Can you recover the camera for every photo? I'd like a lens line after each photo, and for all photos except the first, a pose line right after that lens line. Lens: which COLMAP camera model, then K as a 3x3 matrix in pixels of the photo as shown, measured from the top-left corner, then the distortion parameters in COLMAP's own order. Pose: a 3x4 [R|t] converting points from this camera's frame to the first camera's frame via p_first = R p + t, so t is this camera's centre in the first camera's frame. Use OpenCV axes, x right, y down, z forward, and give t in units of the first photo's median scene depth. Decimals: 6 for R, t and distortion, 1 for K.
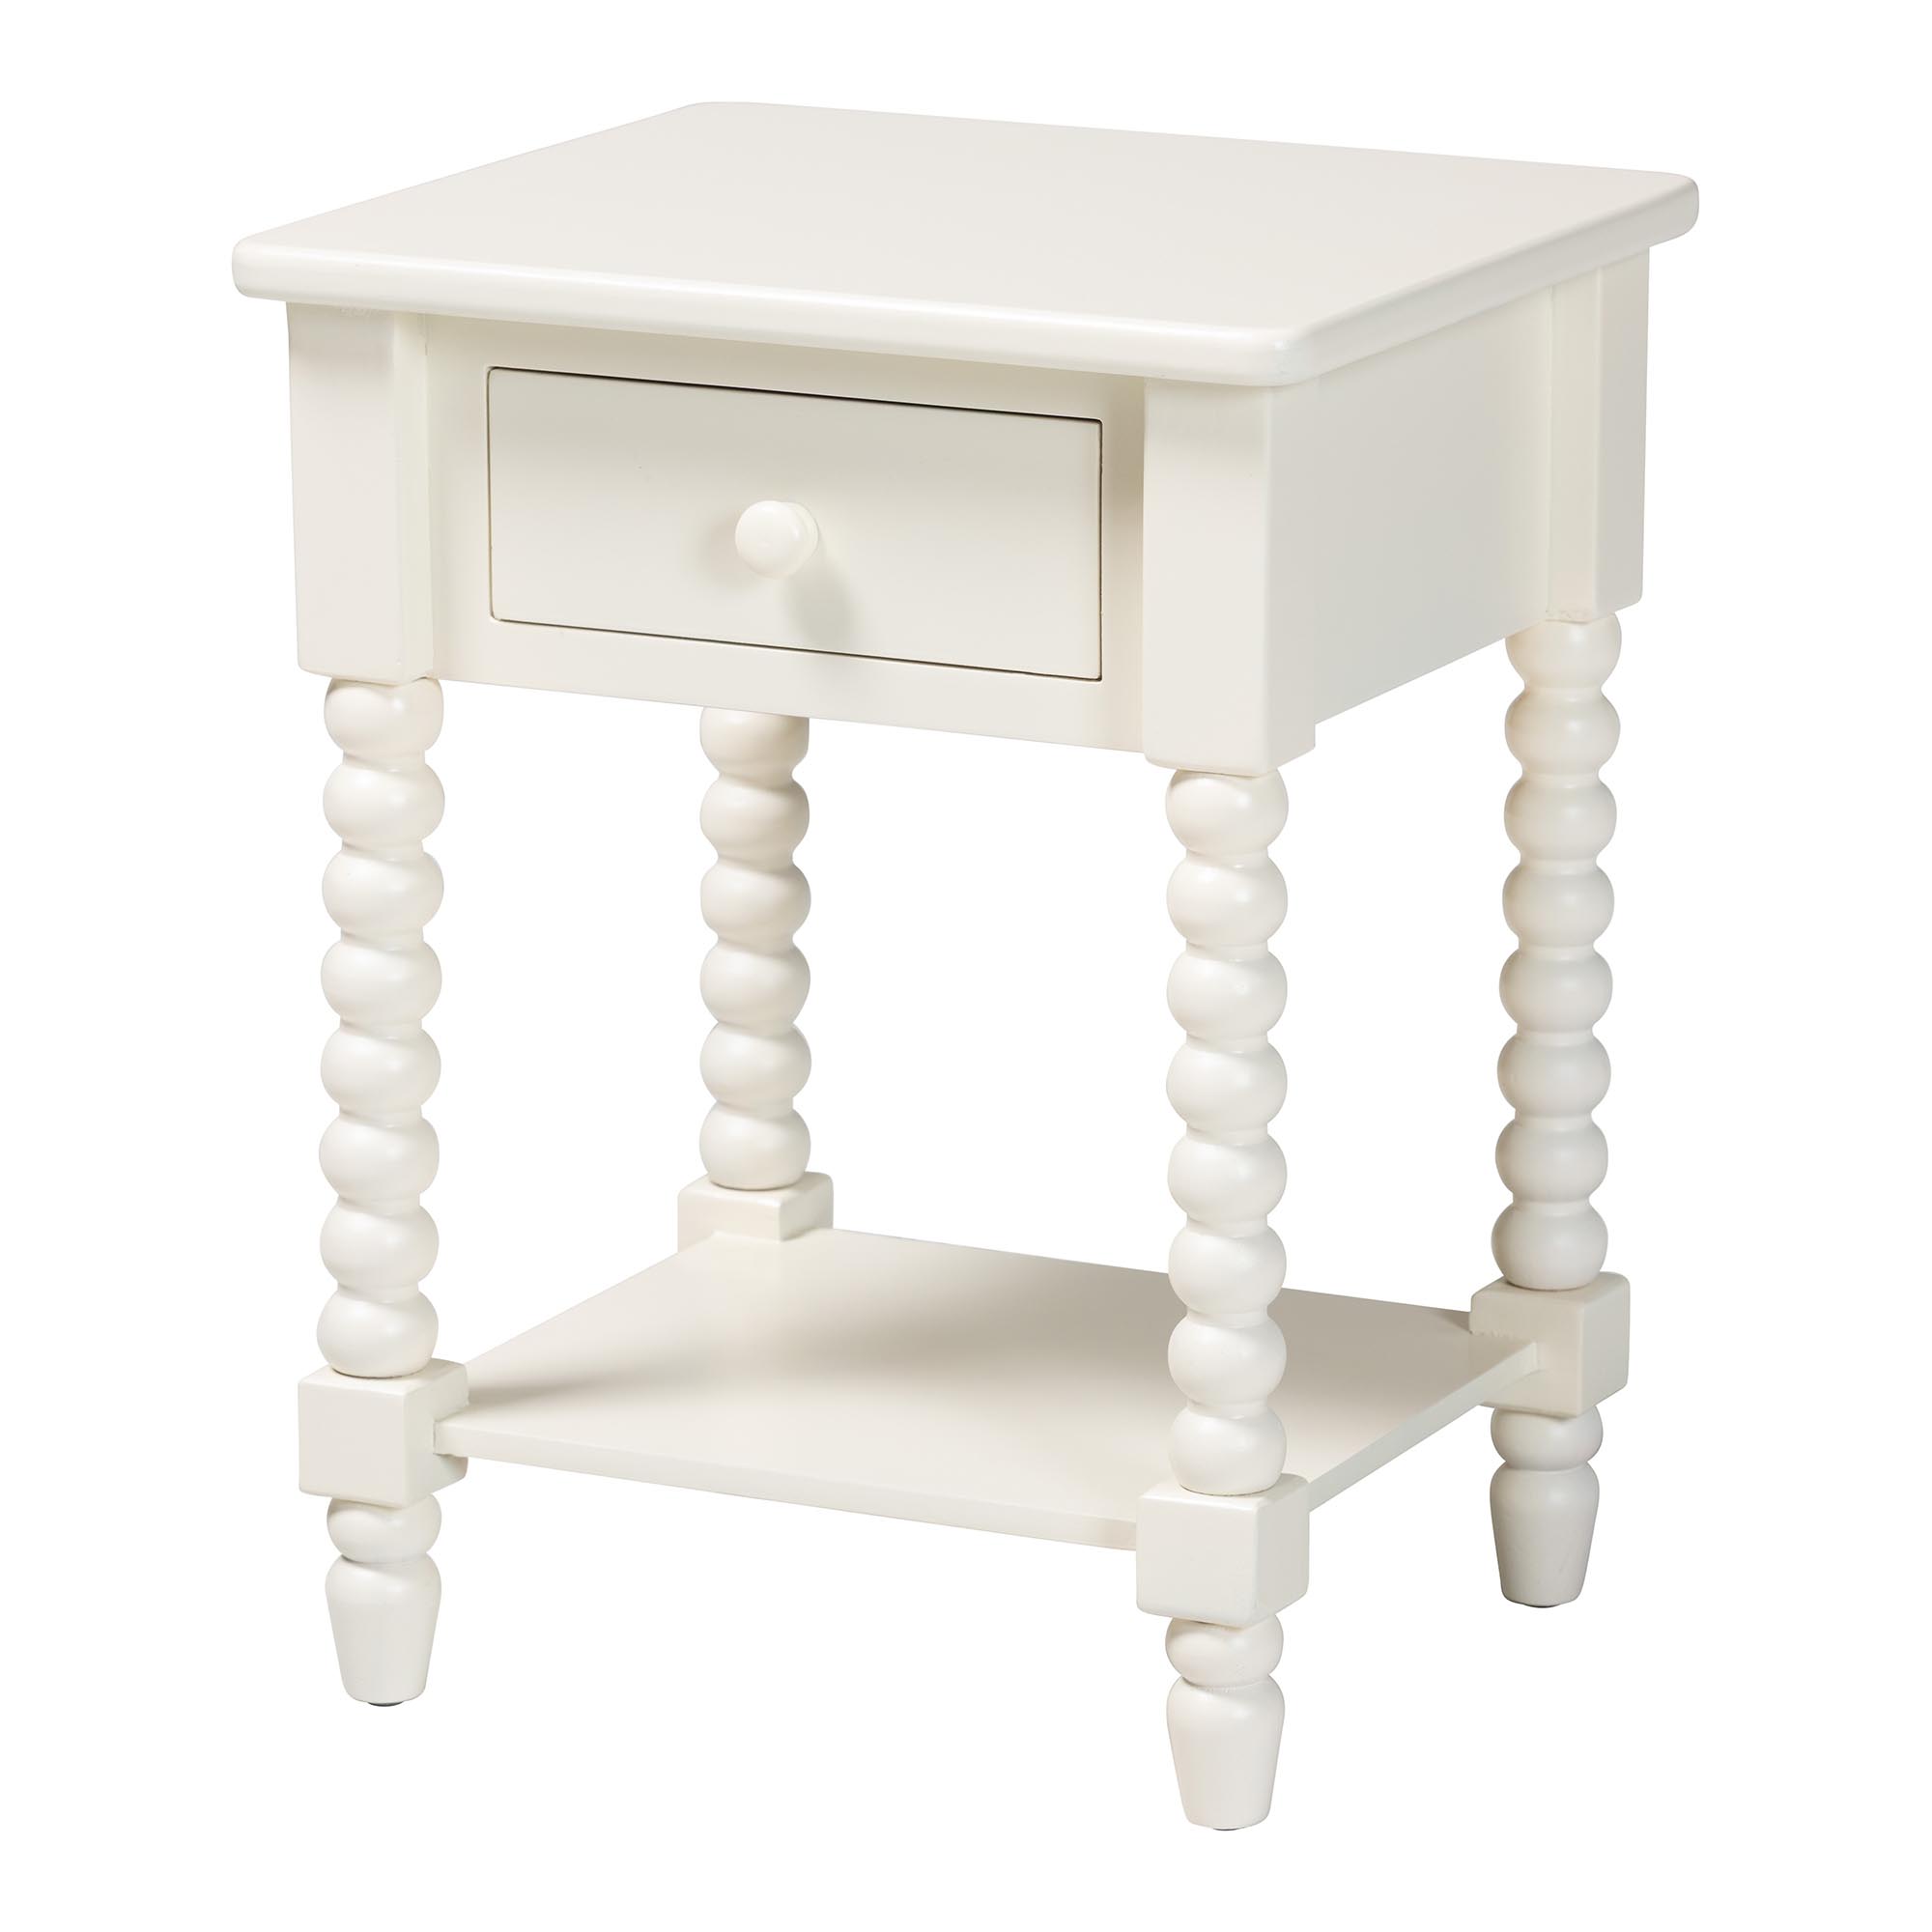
lens RADIAL K [[10338.9, 0, 971.3], [0, 10338.9, 966.7], [0, 0, 1]] dist [-0.033312, 0.000000]
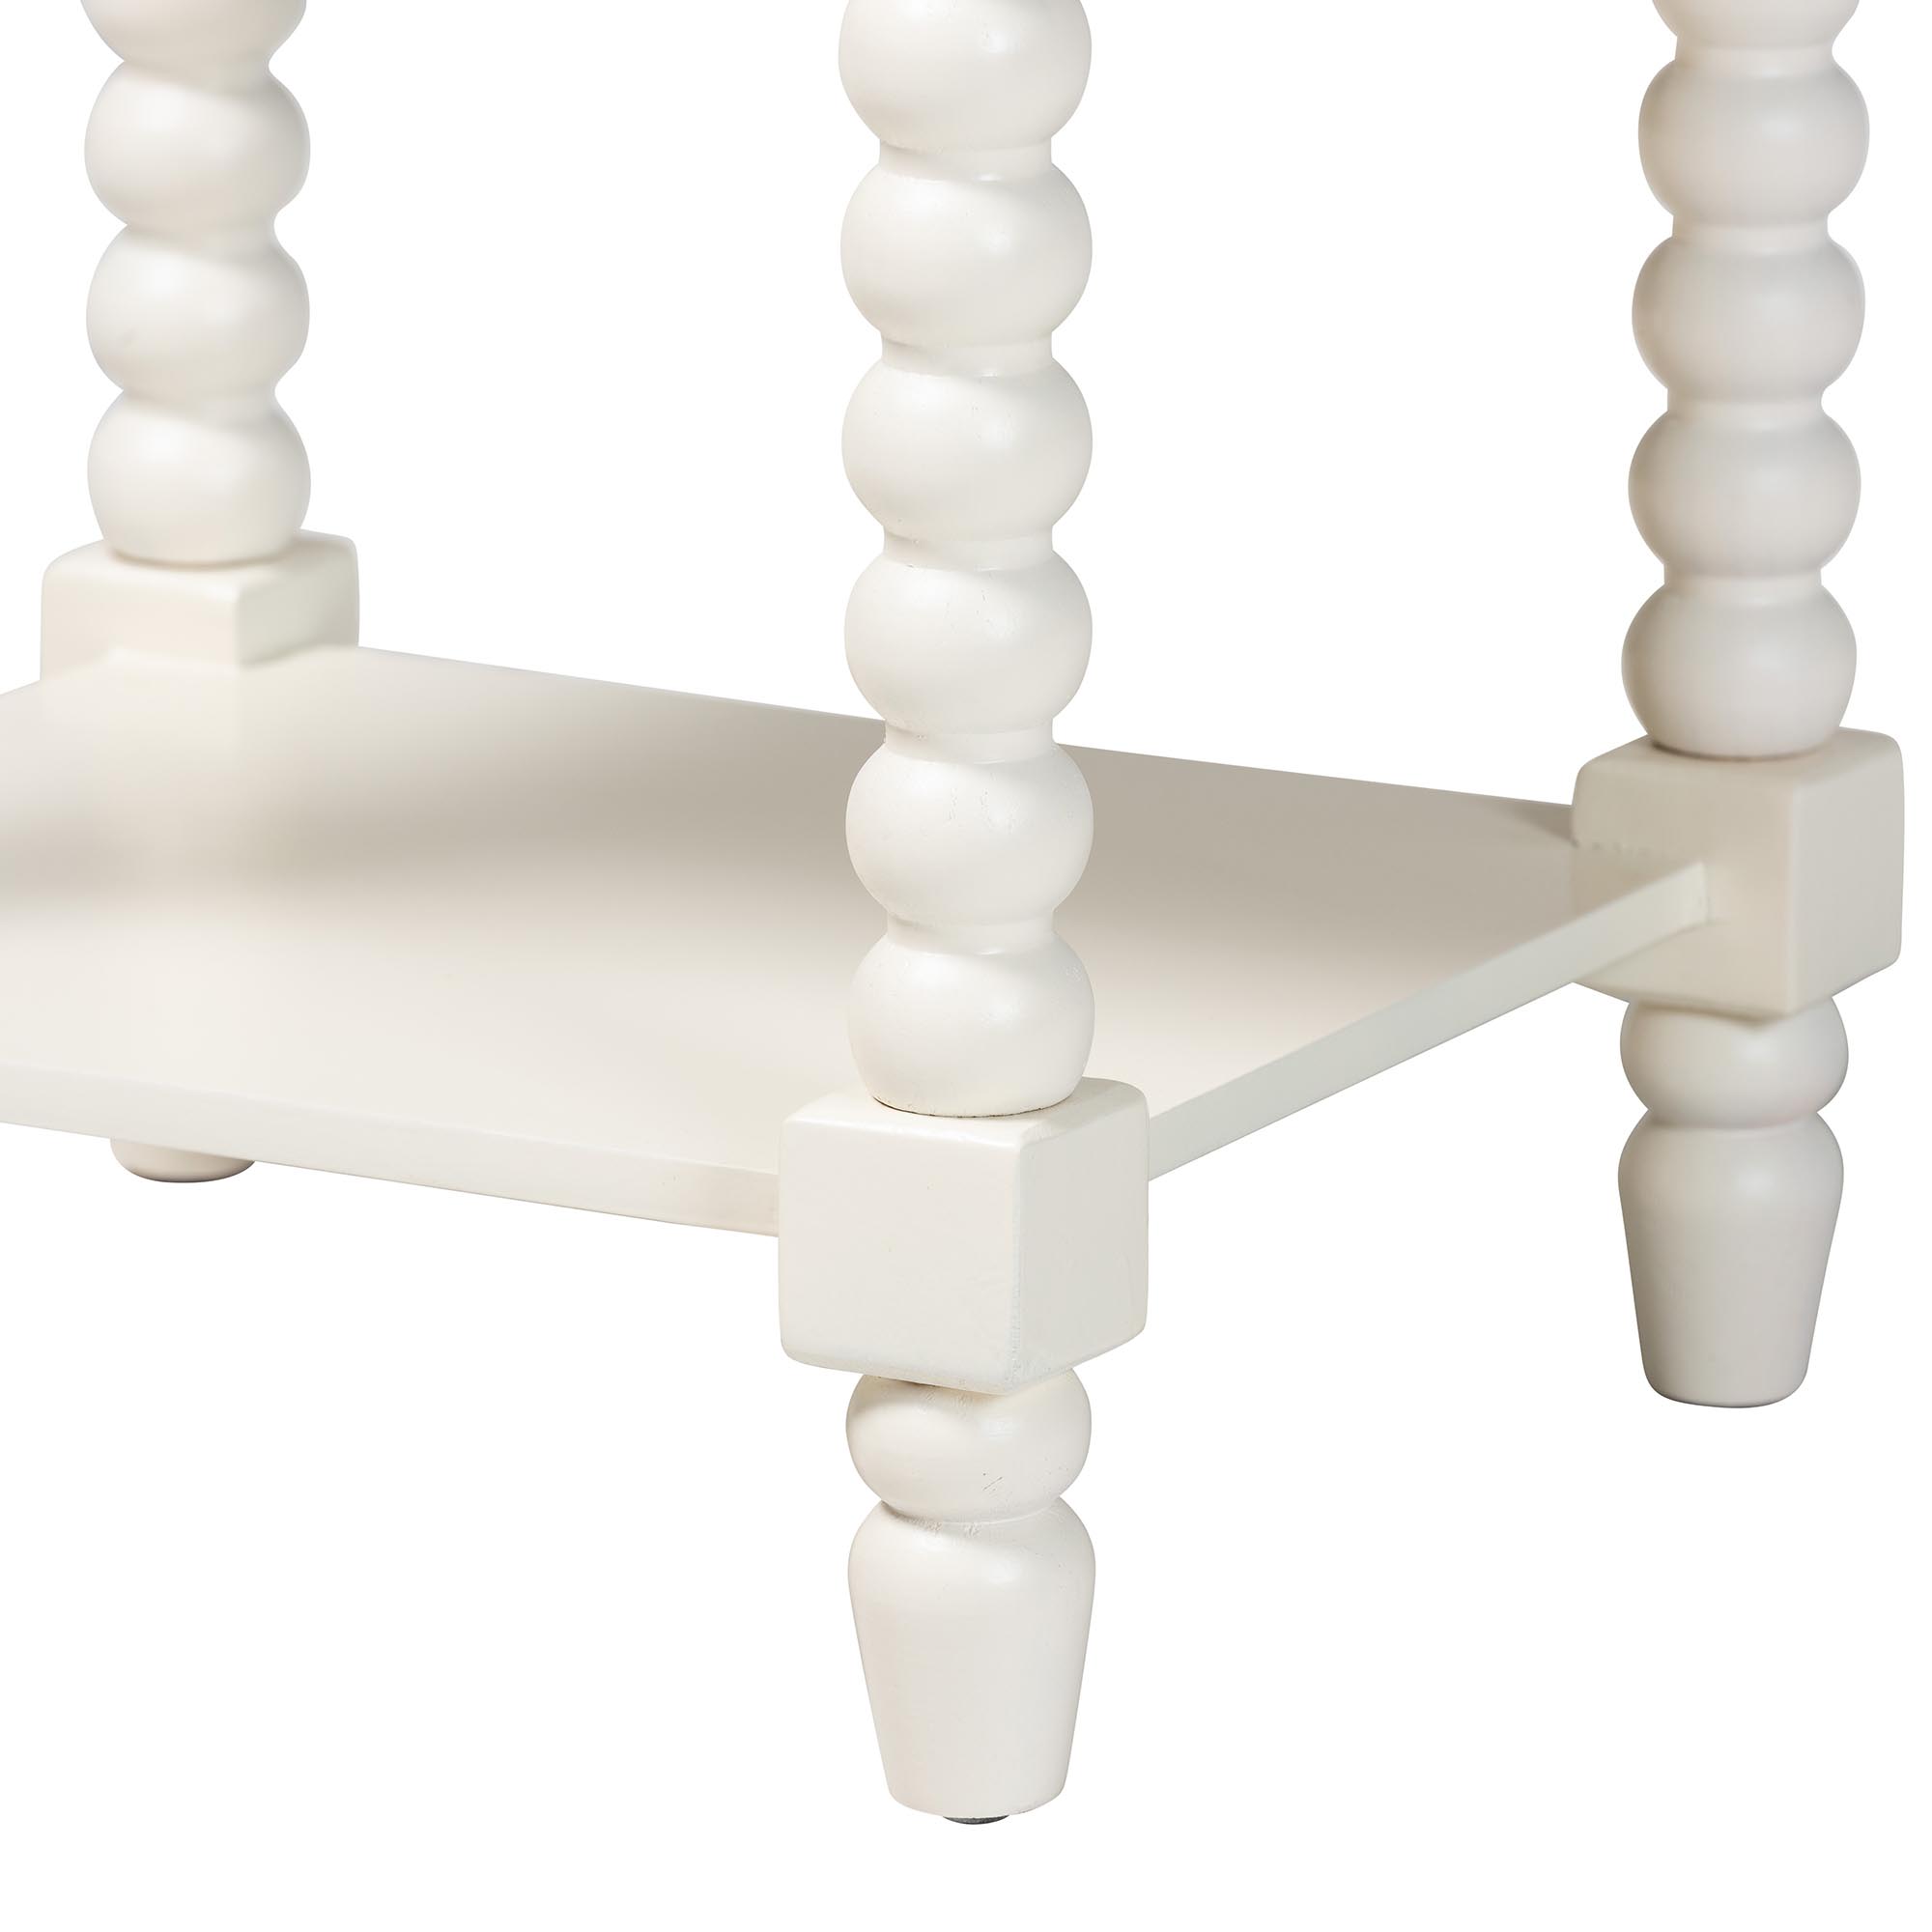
lens RADIAL K [[13821.2, 0, 977.1], [0, 13821.2, 970.4], [0, 0, 1]] dist [0.661114, 0.000000]
pose [[0.997758, 0.013426, -0.065561, 0.064696], [-0.013305, 0.999909, 0.002279, 0.041286], [0.065585, -0.001401, 0.997846, 0.347099]]
